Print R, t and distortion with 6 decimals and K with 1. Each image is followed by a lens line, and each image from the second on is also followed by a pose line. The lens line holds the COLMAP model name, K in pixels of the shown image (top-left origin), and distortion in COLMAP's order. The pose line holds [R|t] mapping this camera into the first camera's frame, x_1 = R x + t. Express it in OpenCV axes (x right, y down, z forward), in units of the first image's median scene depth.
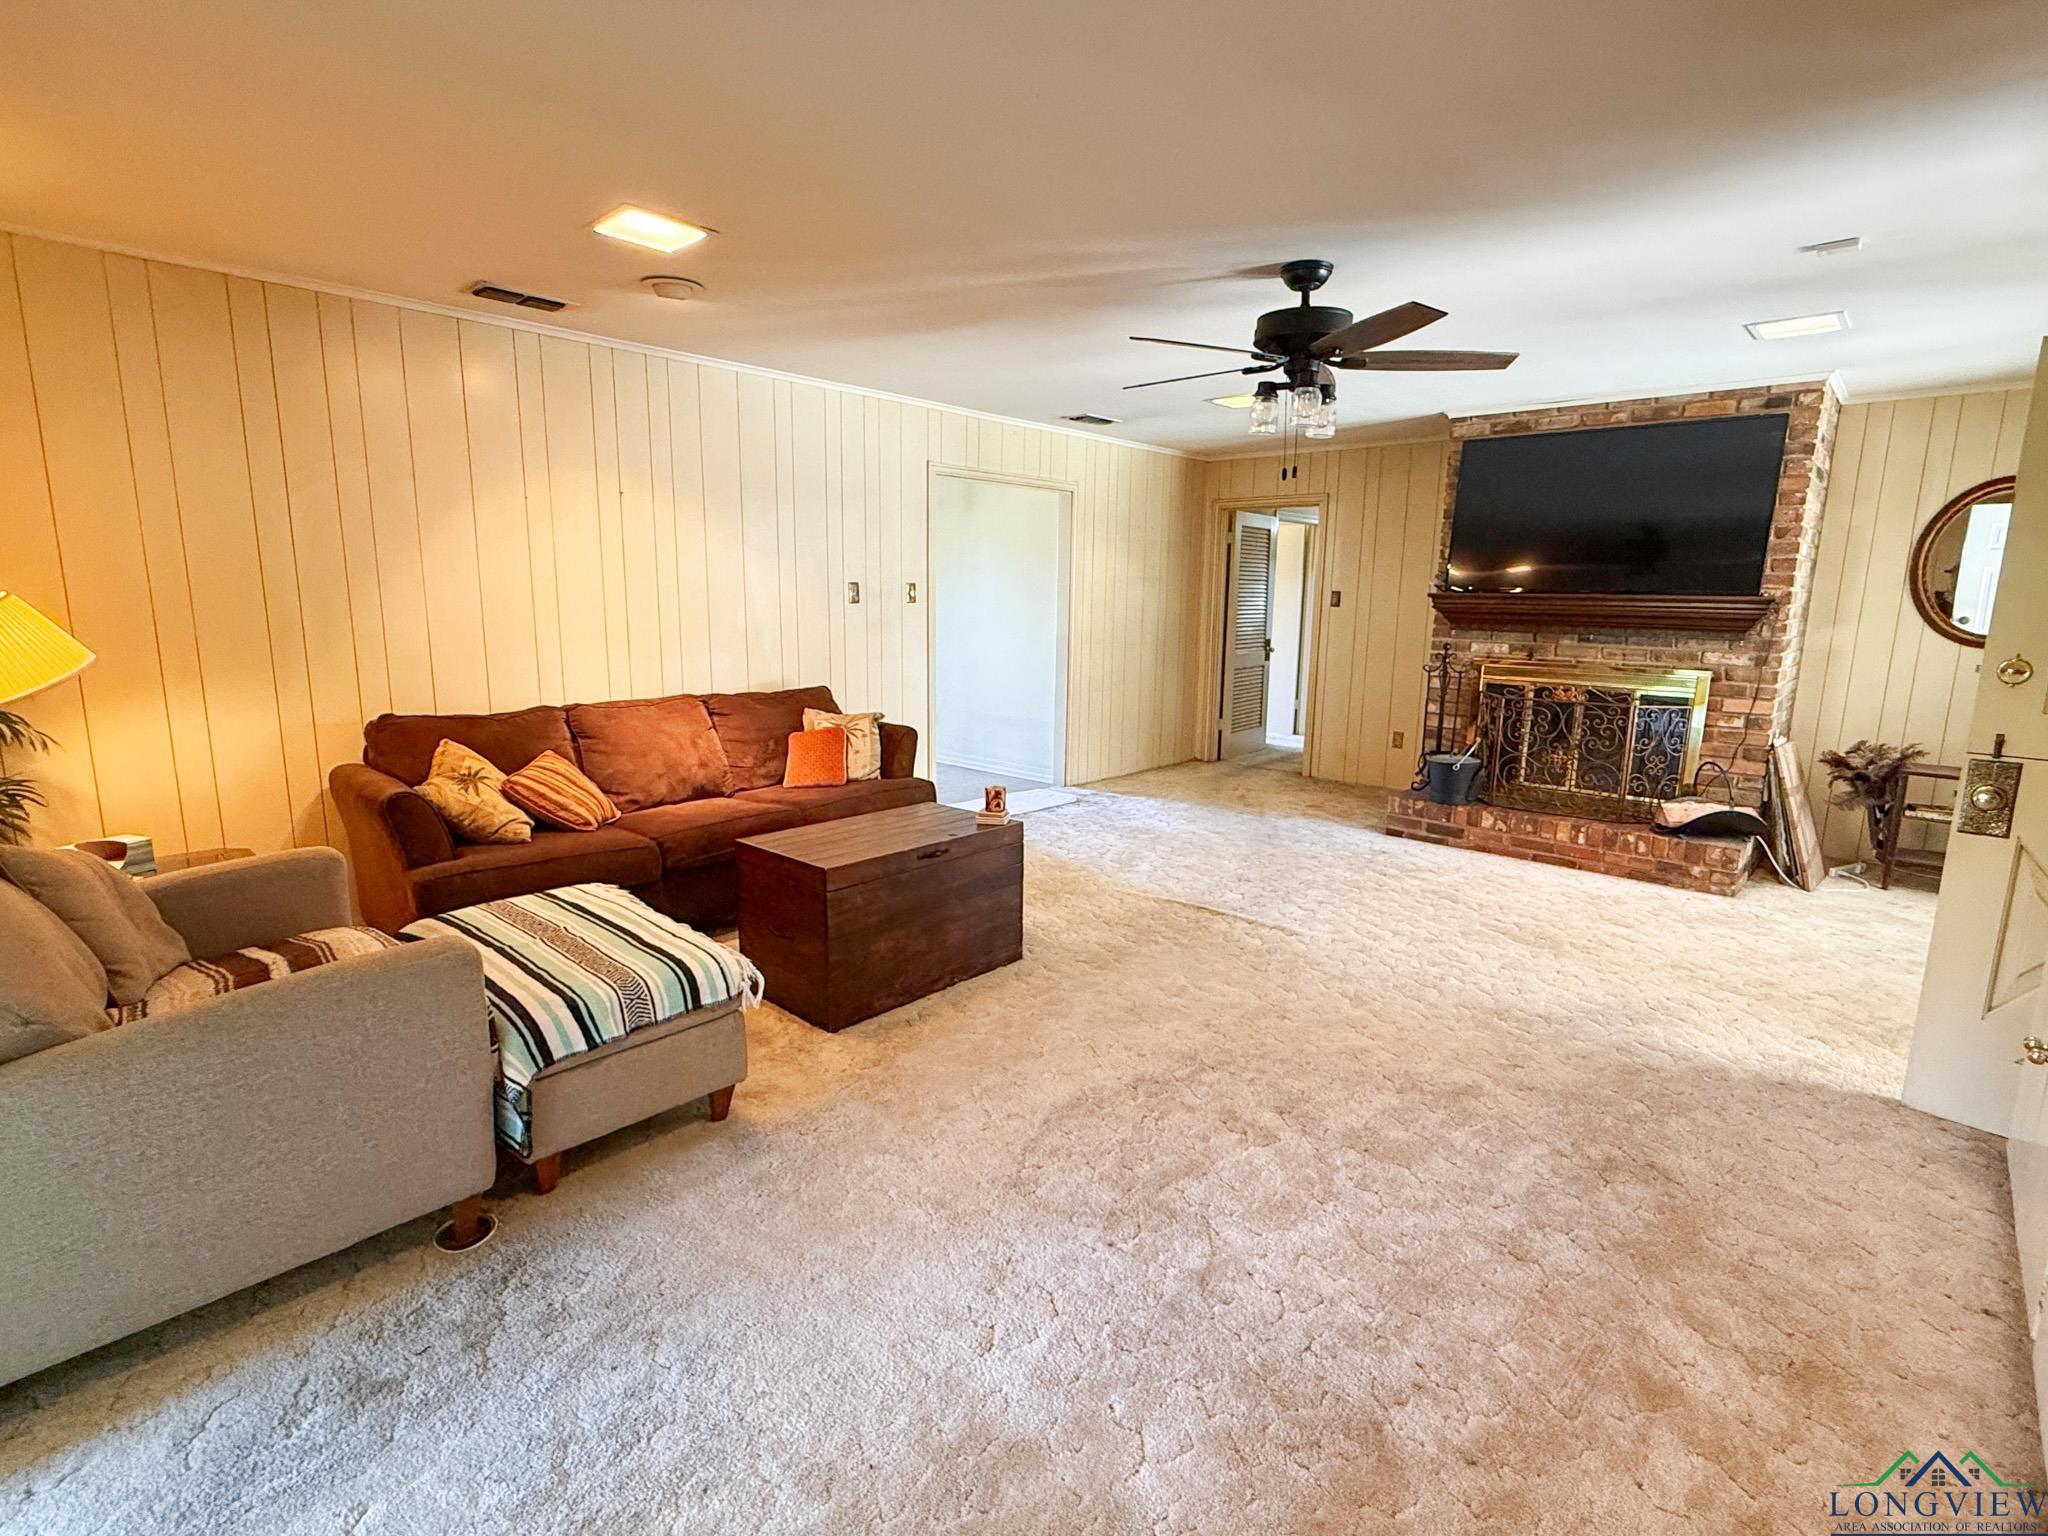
lens RADIAL K [[962.5, 0, 1024.0], [0, 962.5, 768.0], [0, 0, 1]] dist [-0.000396, -0.000026]
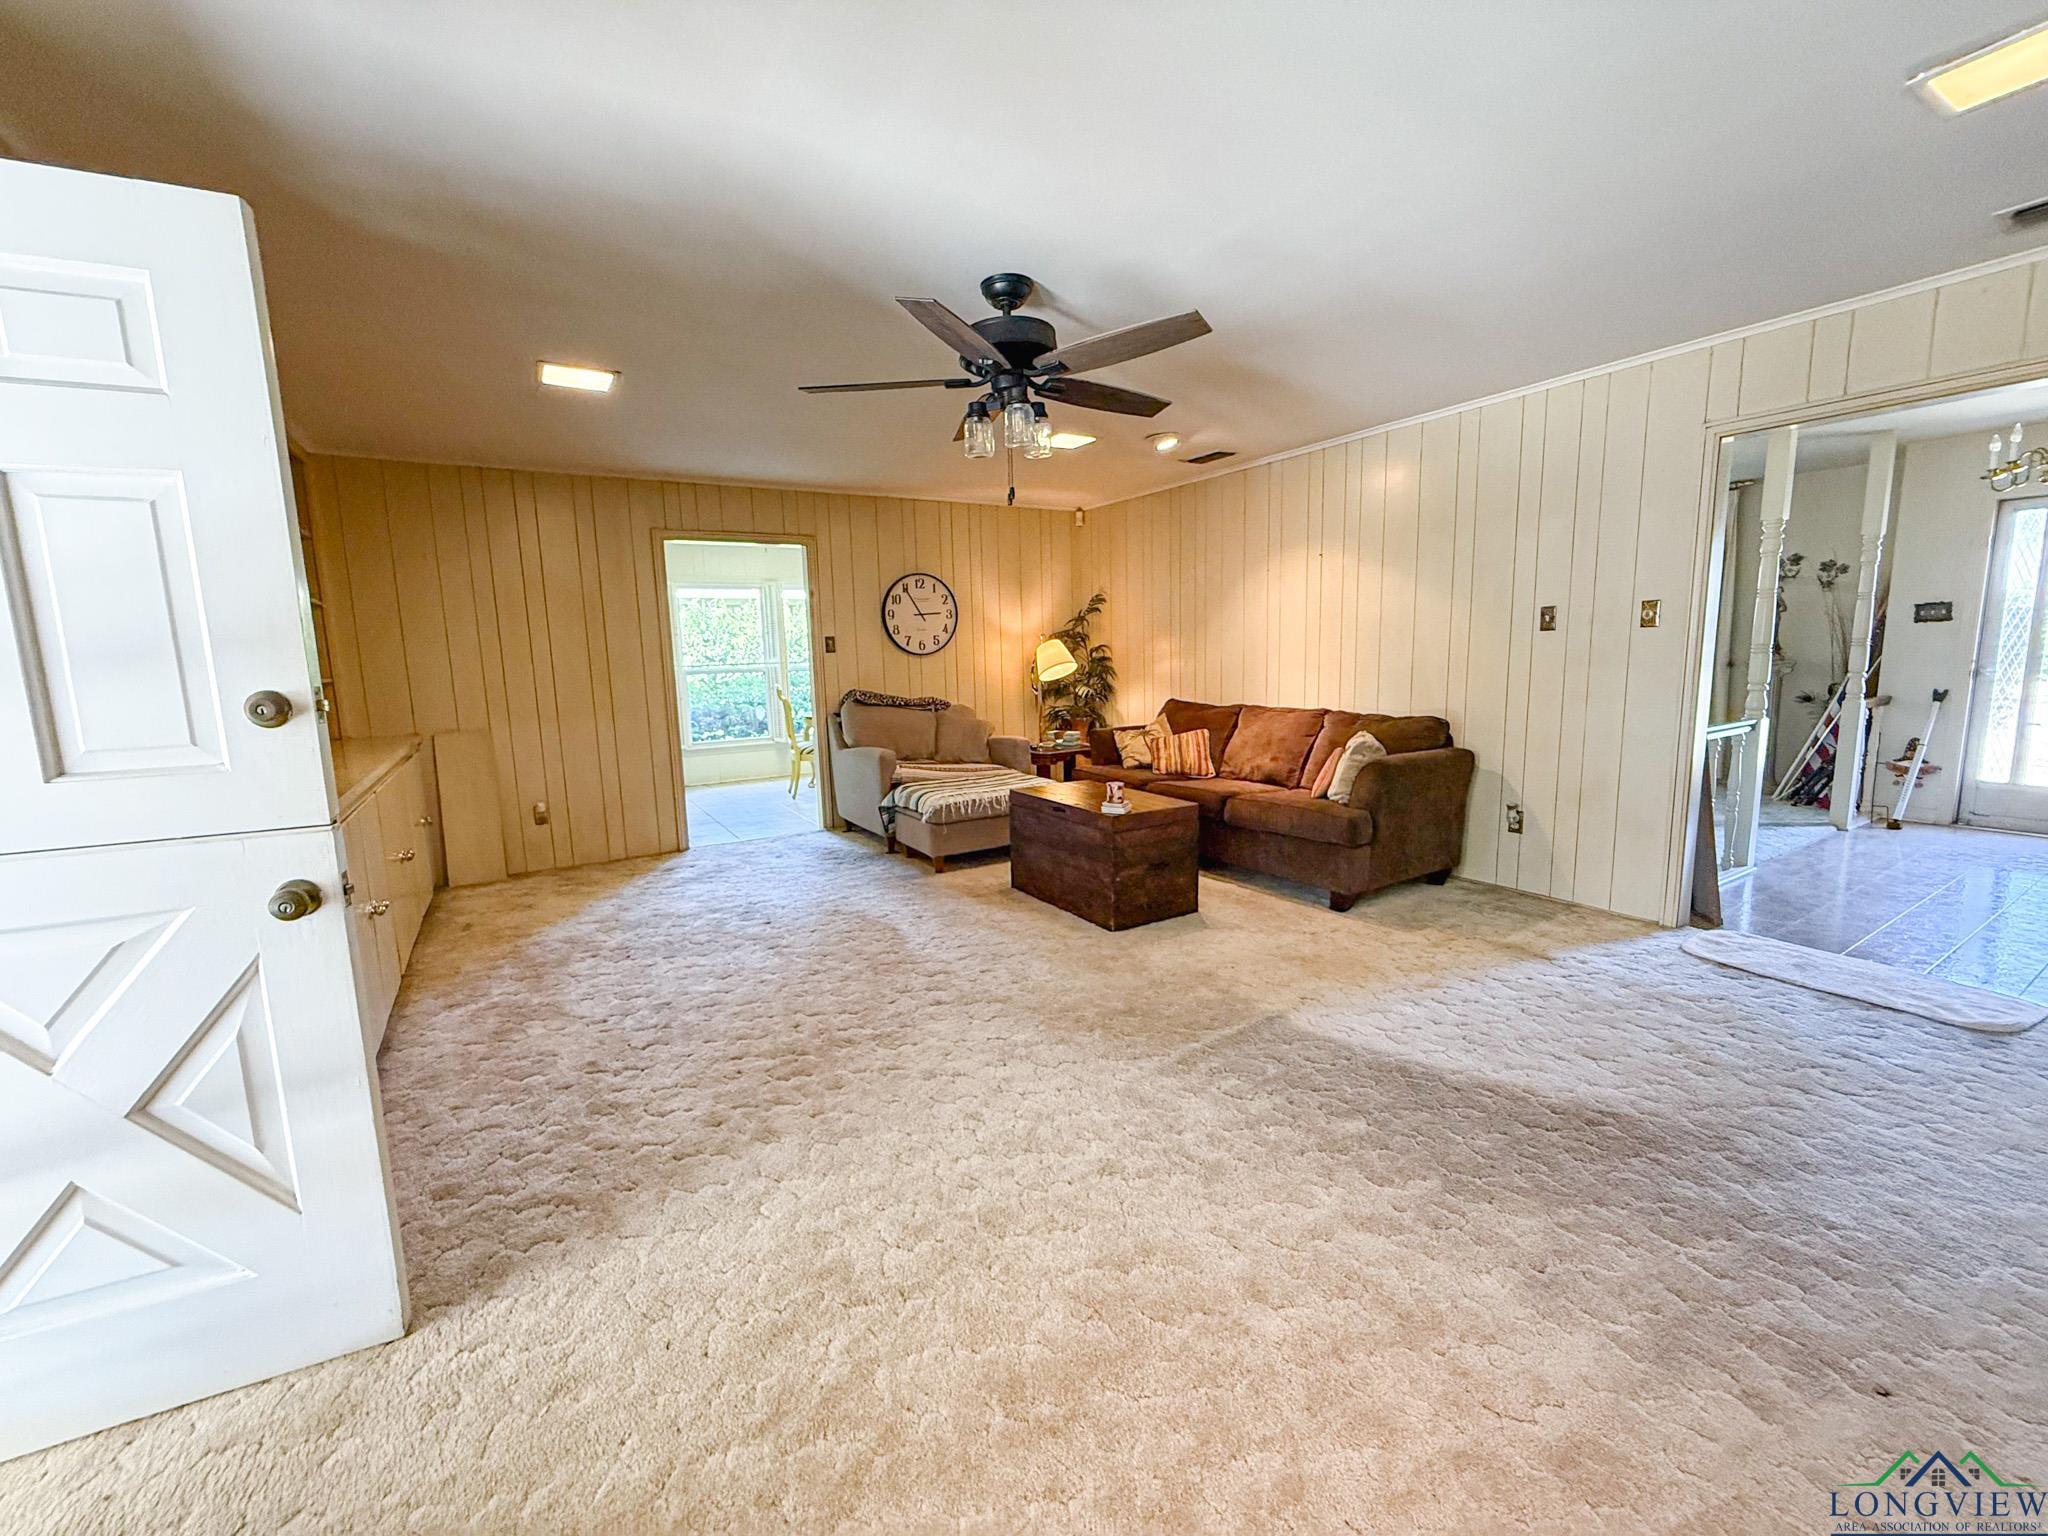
lens RADIAL K [[821.1, 0, 1024.0], [0, 821.1, 768.0], [0, 0, 1]] dist [0.000458, -0.000111]
pose [[-0.269976, 0.128816, -0.954211, 0.851020], [-0.154976, 0.972277, 0.175102, -0.139082], [0.950313, 0.195153, -0.242528, 0.977248]]
